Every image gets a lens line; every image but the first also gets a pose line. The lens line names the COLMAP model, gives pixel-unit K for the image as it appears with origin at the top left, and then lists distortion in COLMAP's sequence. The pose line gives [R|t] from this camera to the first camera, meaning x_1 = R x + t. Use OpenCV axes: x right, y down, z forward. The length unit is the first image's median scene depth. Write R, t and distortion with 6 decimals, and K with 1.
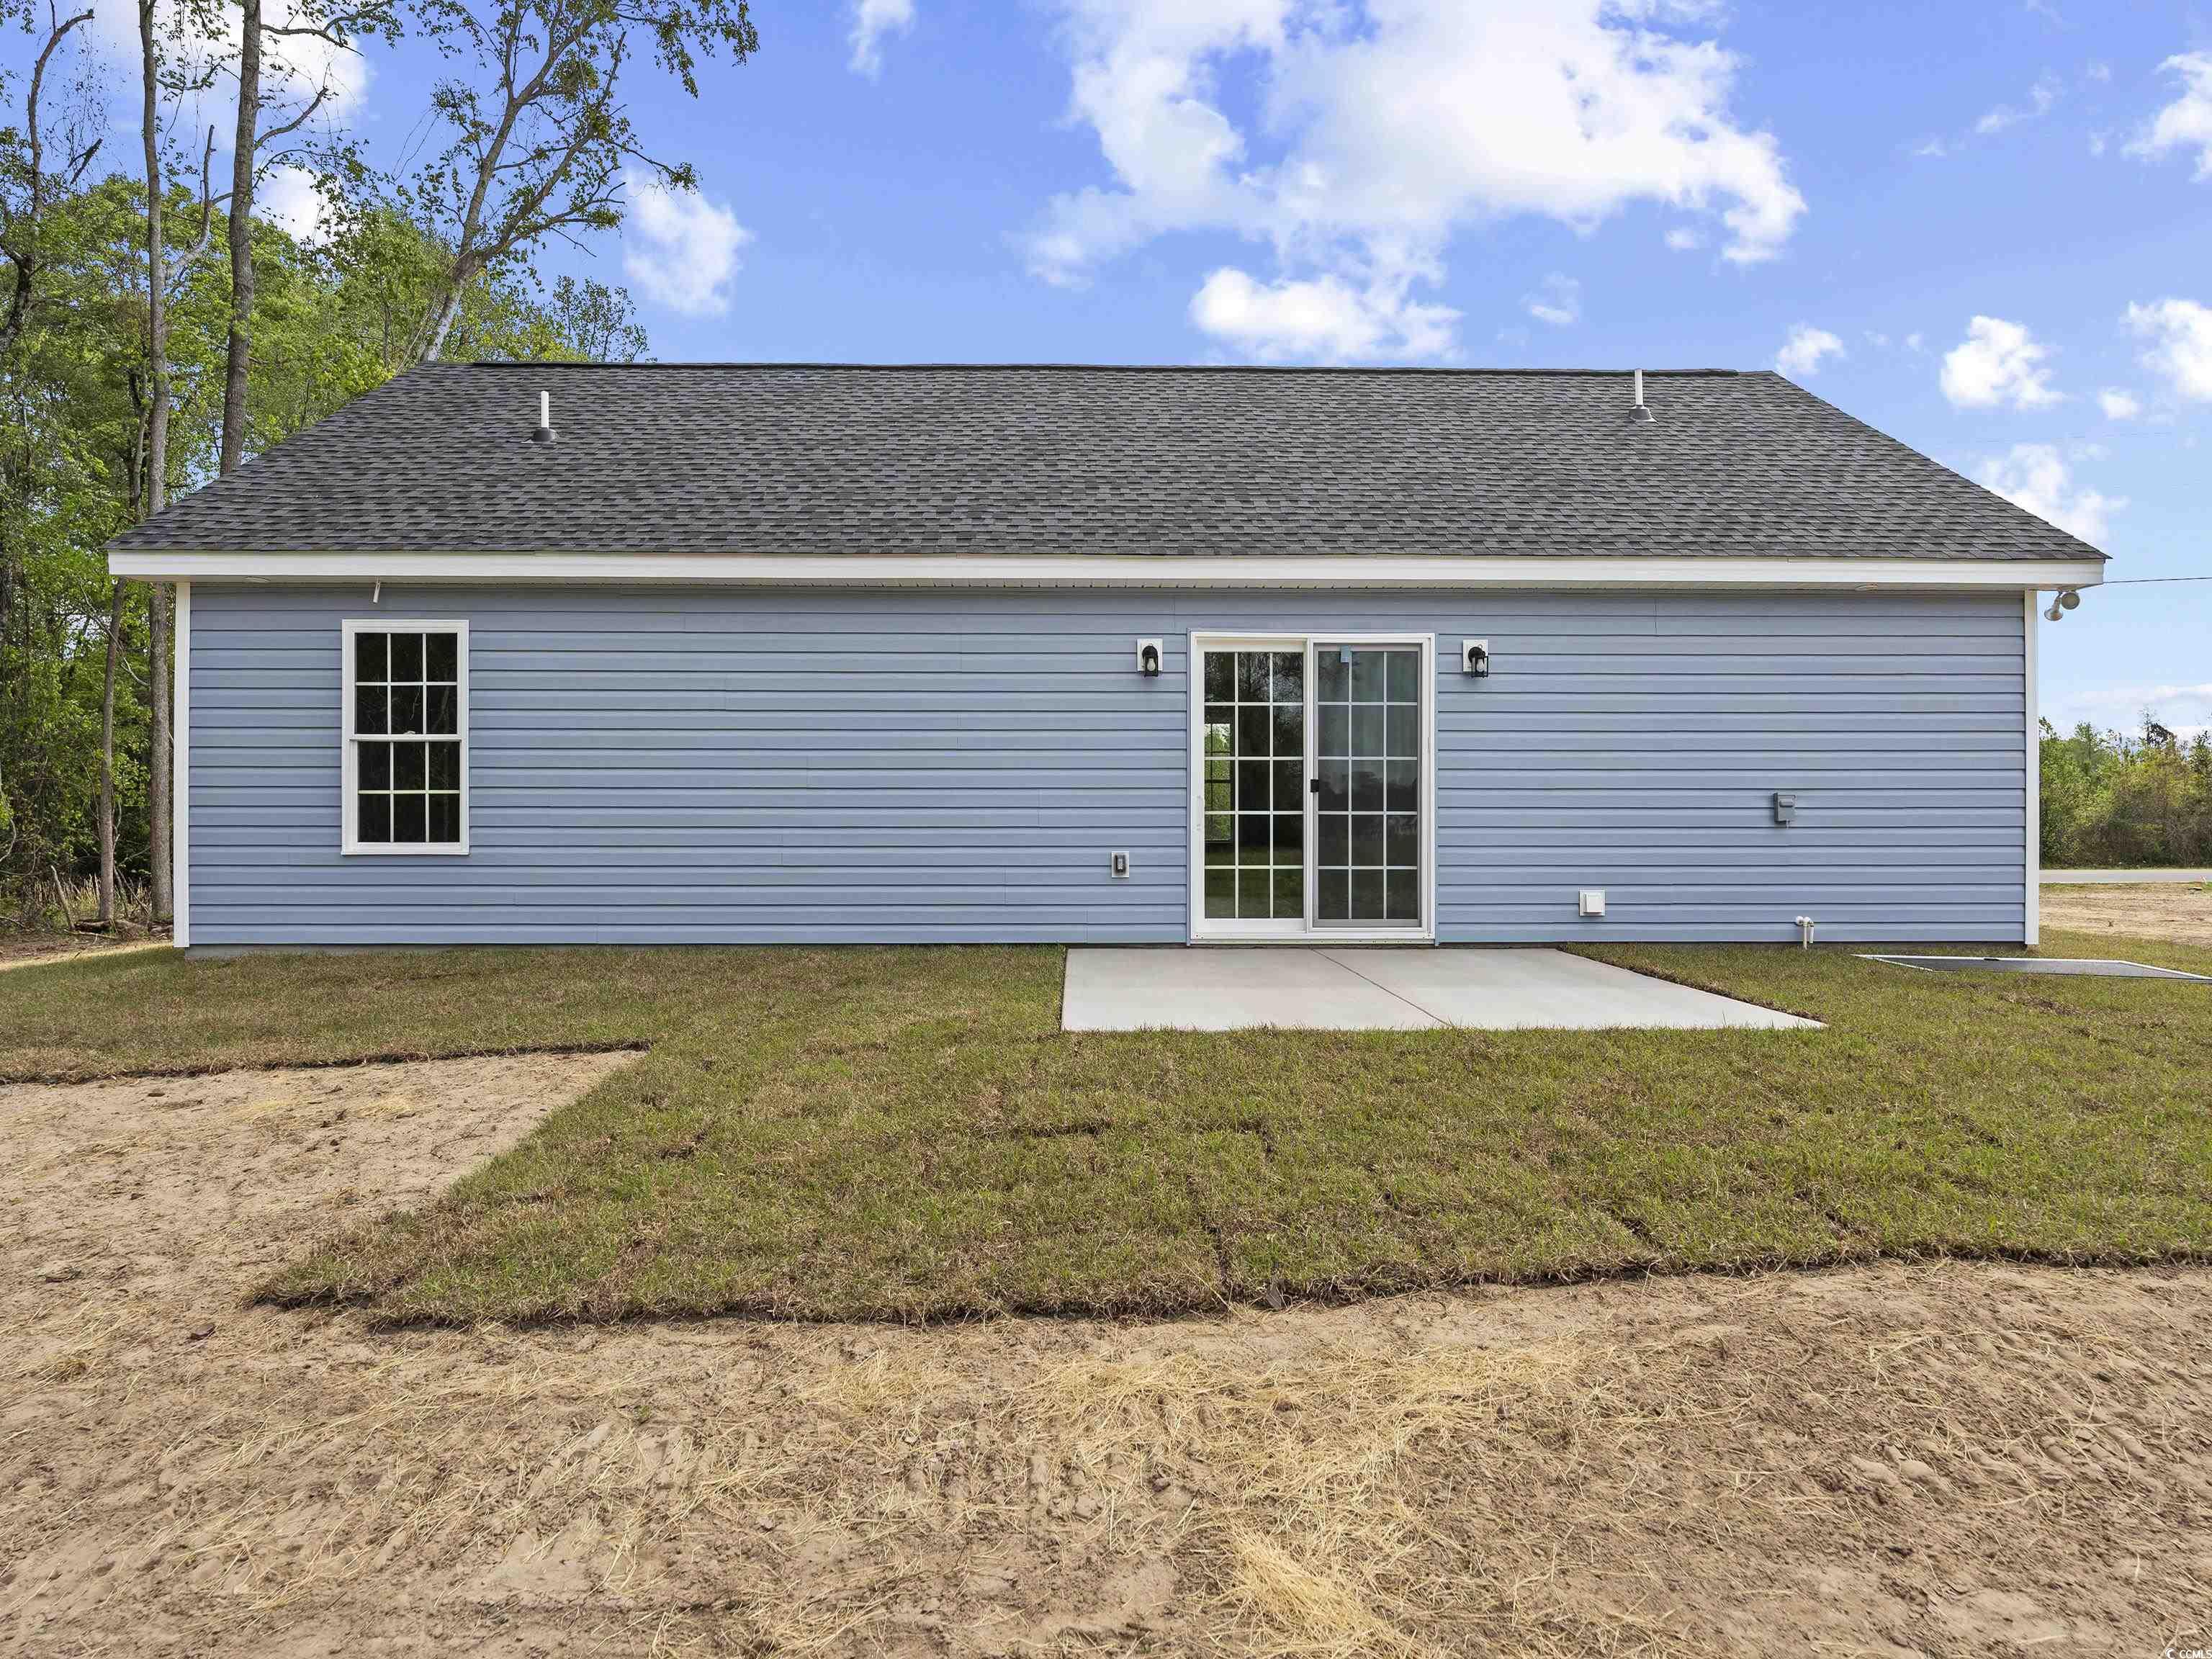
lens RADIAL K [[1319.4, 0, 1106.0], [0, 1319.4, 829.5], [0, 0, 1]] dist [-0.005074, -0.000596]
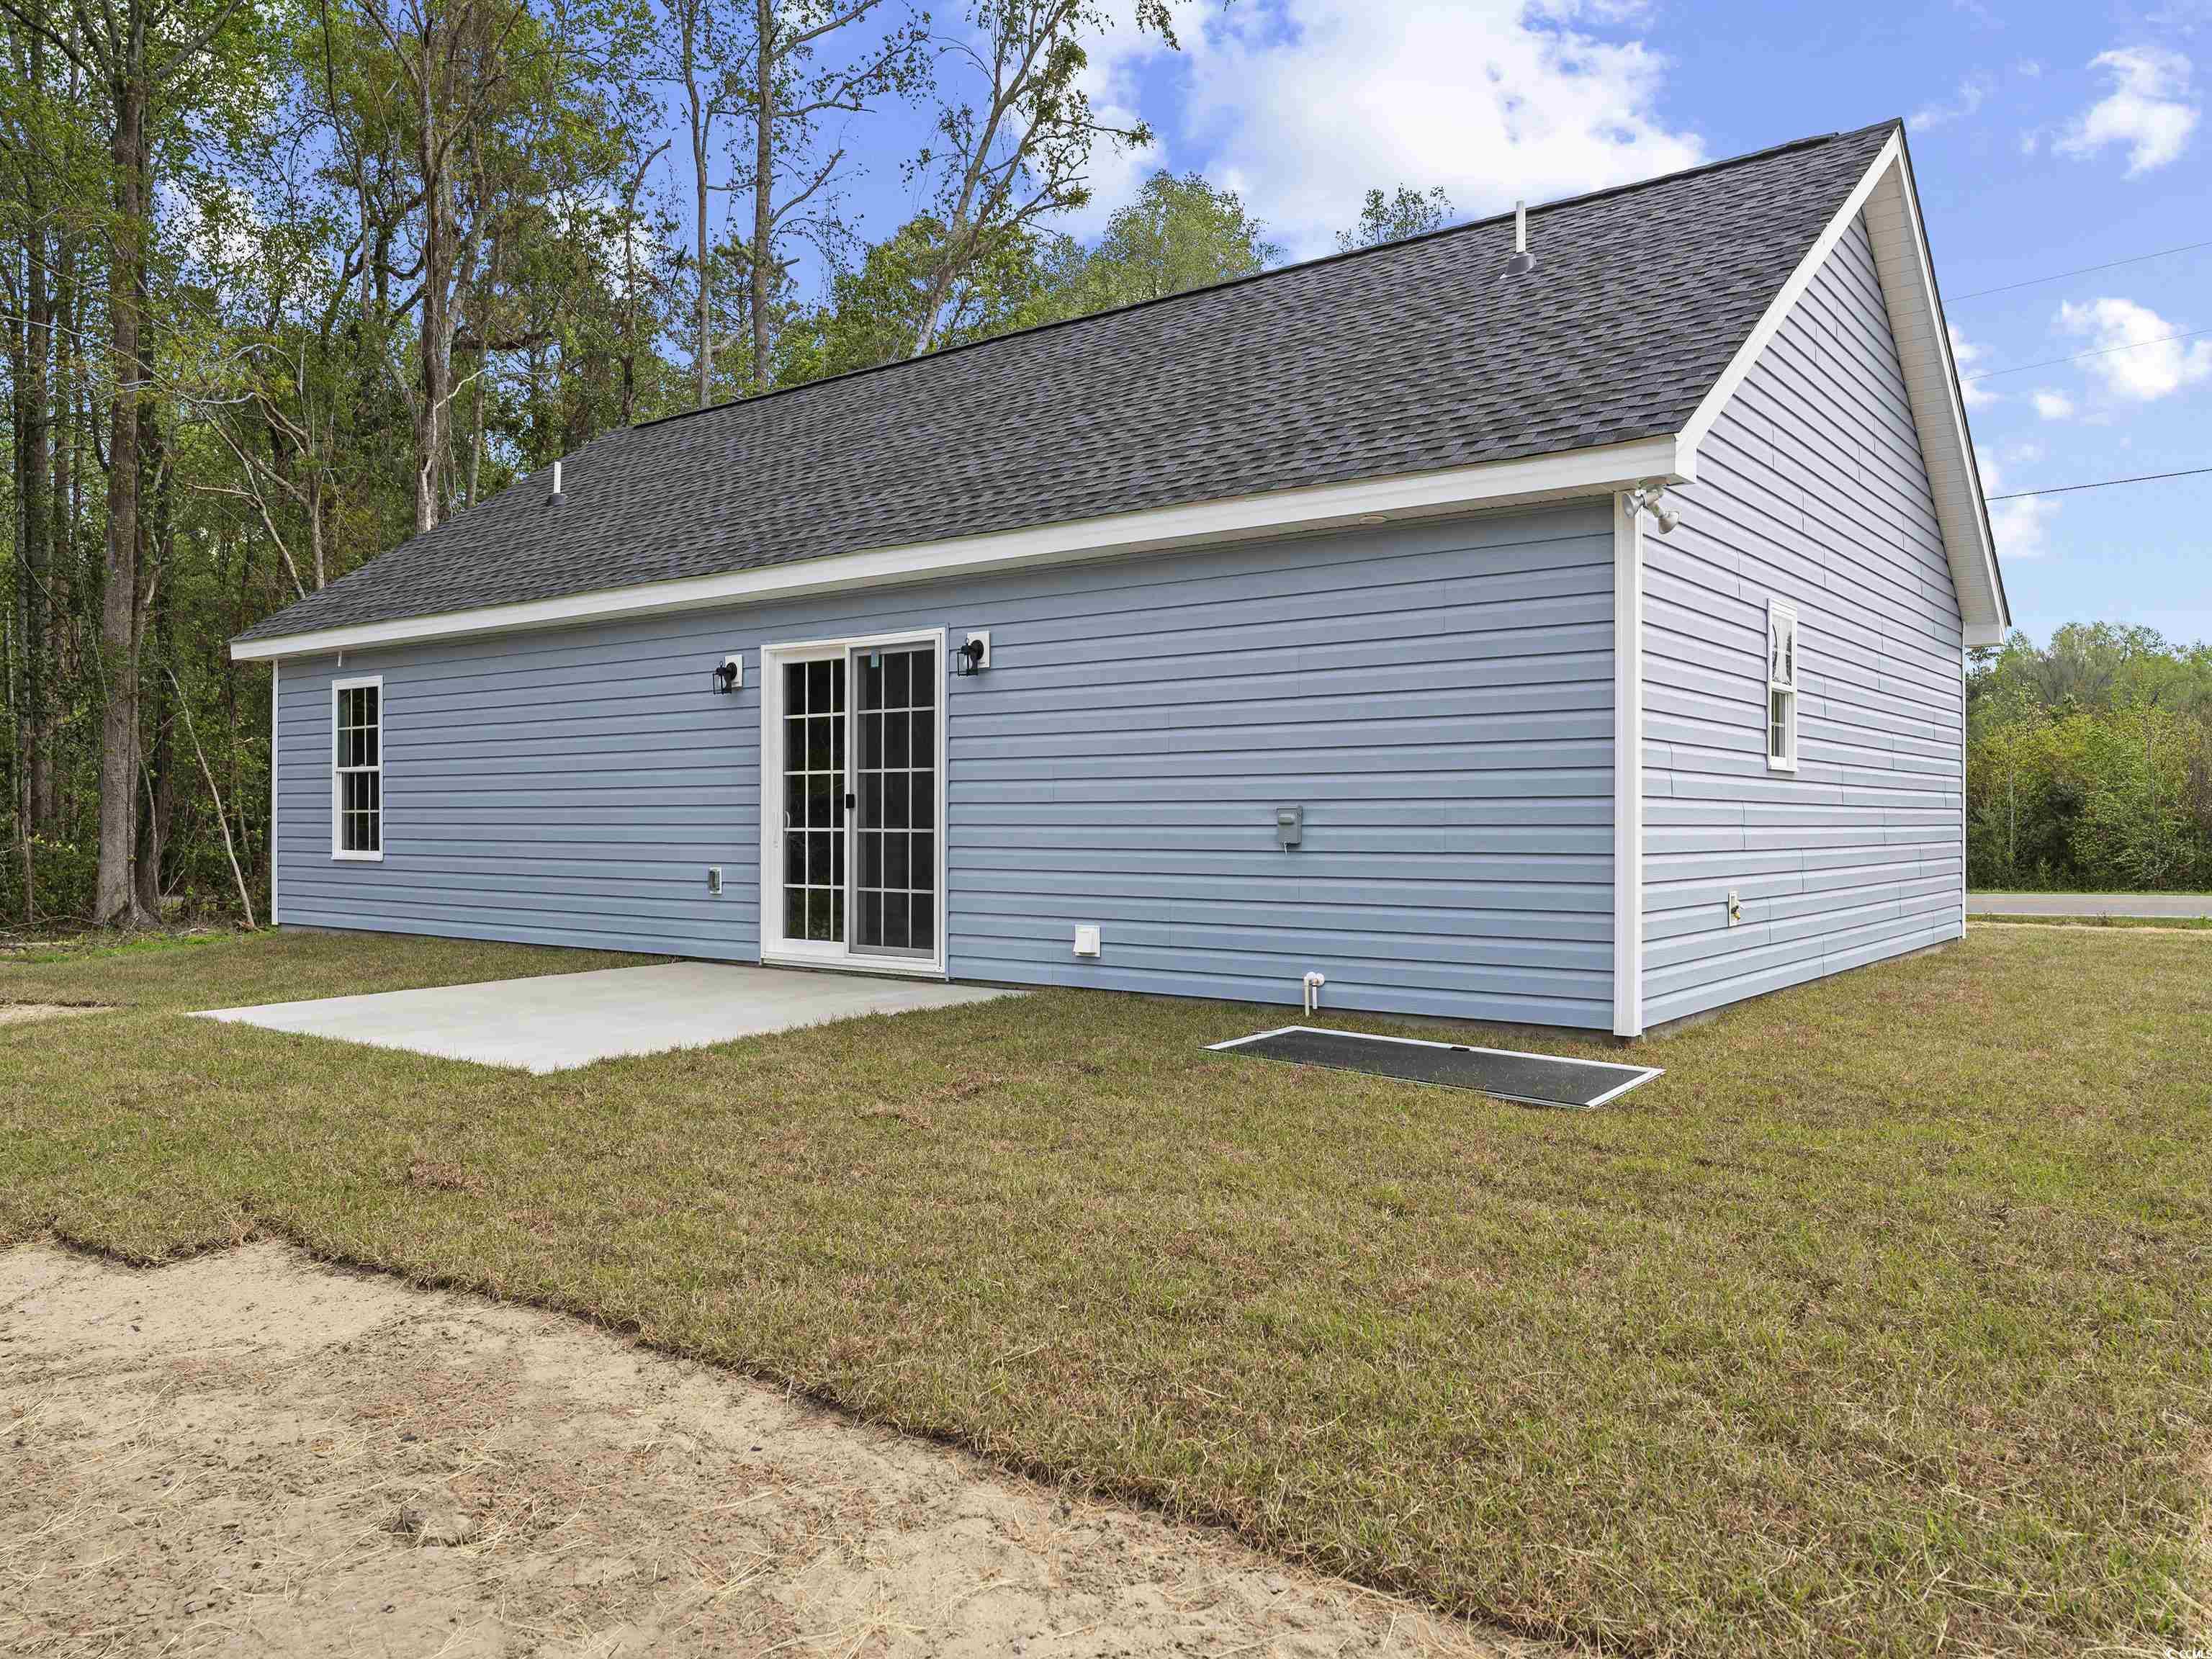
lens RADIAL K [[1625.5, 0, 1111.2], [0, 1625.5, 818.5], [0, 0, 1]] dist [-0.013351, -0.001729]
pose [[0.780677, -0.000620, -0.624935, 1.019362], [0.001424, 0.999999, 0.000787, -0.021540], [0.624934, -0.001505, 0.780676, 0.217663]]
